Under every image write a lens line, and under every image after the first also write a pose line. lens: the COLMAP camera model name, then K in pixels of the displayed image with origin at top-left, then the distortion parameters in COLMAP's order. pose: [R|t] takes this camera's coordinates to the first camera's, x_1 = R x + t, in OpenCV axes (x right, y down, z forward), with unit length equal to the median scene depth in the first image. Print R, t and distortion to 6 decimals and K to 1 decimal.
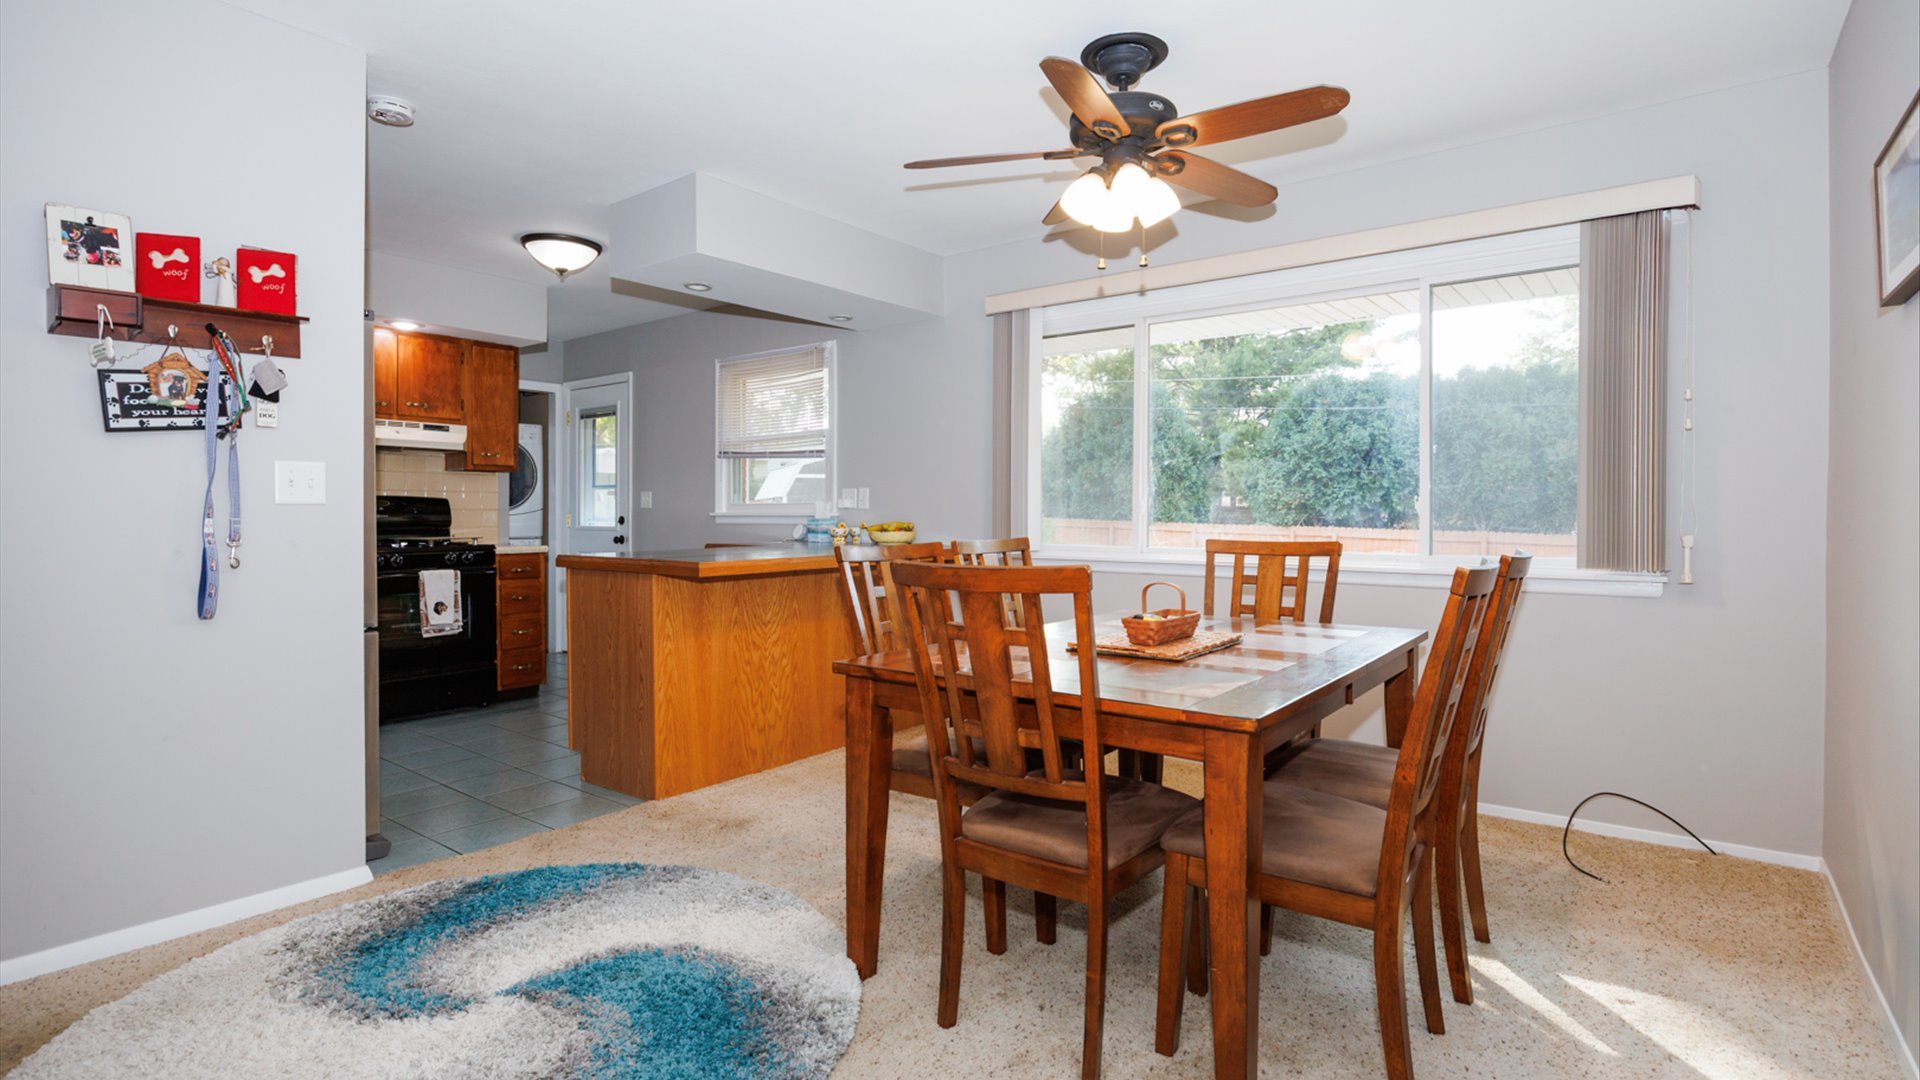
lens RADIAL K [[946.8, 0, 955.9], [0, 946.8, 529.3], [0, 0, 1]] dist [-0.027454, 0.000220]
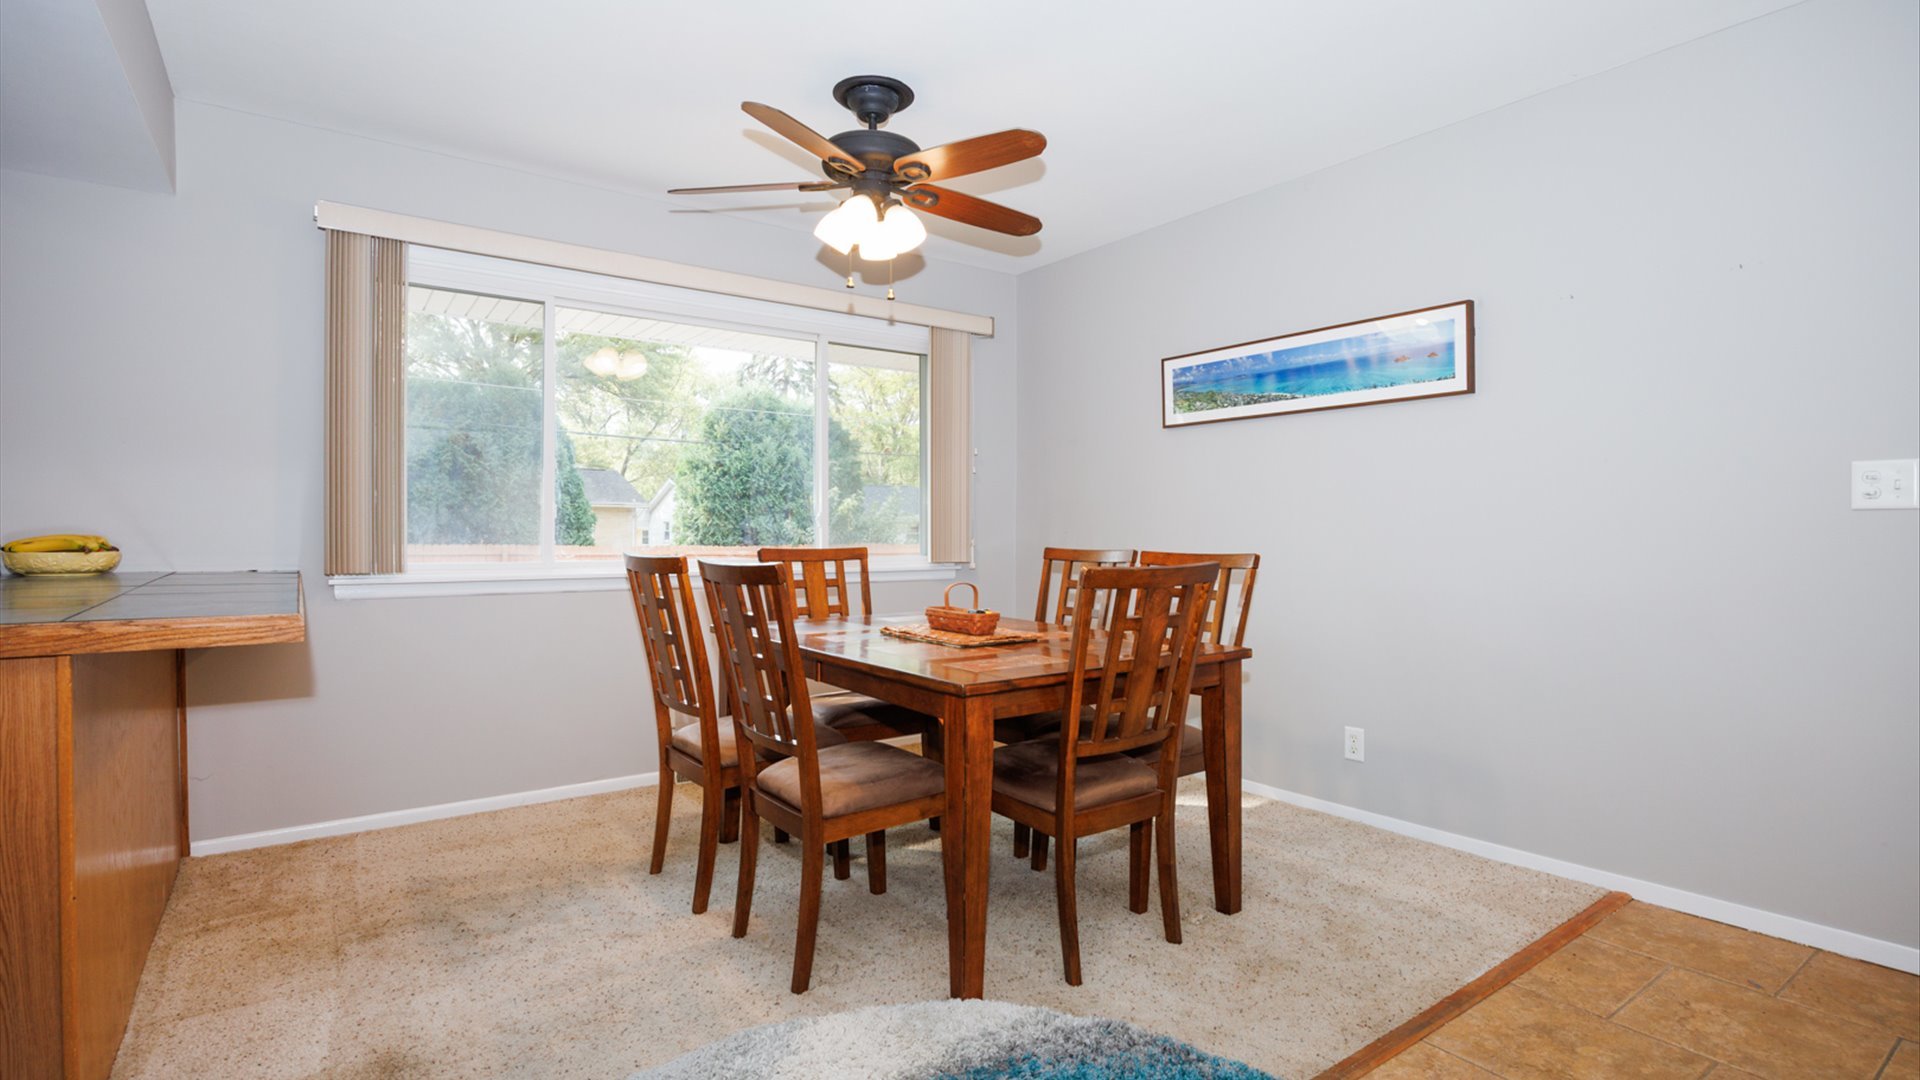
lens RADIAL K [[938.8, 0, 1001.7], [0, 938.8, 540.2], [0, 0, 1]] dist [-0.018940, 0.000244]
pose [[0.229117, -0.011187, 0.973335, -0.575327], [0.010757, 0.999902, 0.008960, -0.004605], [-0.973339, 0.008417, 0.229215, 0.431059]]
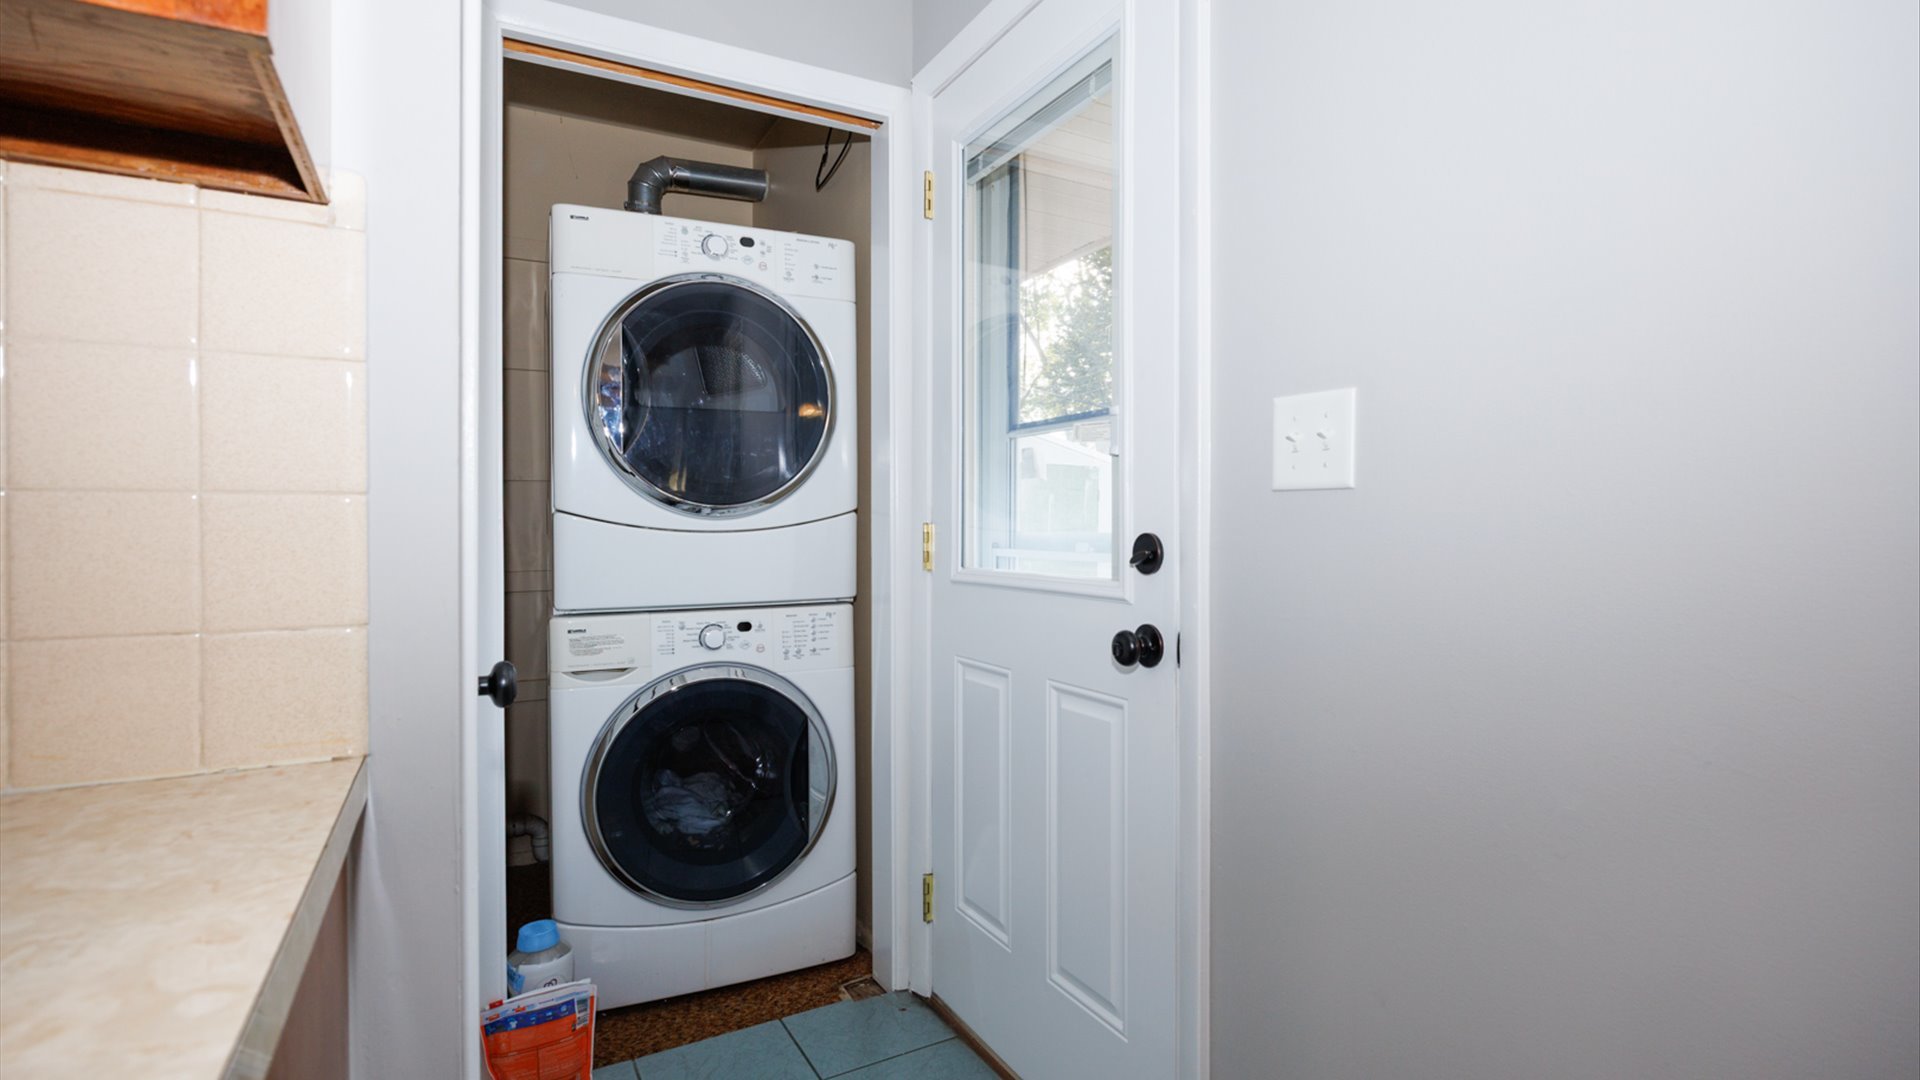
lens RADIAL K [[927.5, 0, 957.7], [0, 927.5, 532.1], [0, 0, 1]] dist [-0.010920, 0.000570]
pose [[0.919233, -0.001522, -0.393711, -0.532260], [-0.004032, 0.999904, -0.013278, -0.019218], [0.393693, 0.013793, 0.919138, 1.356059]]
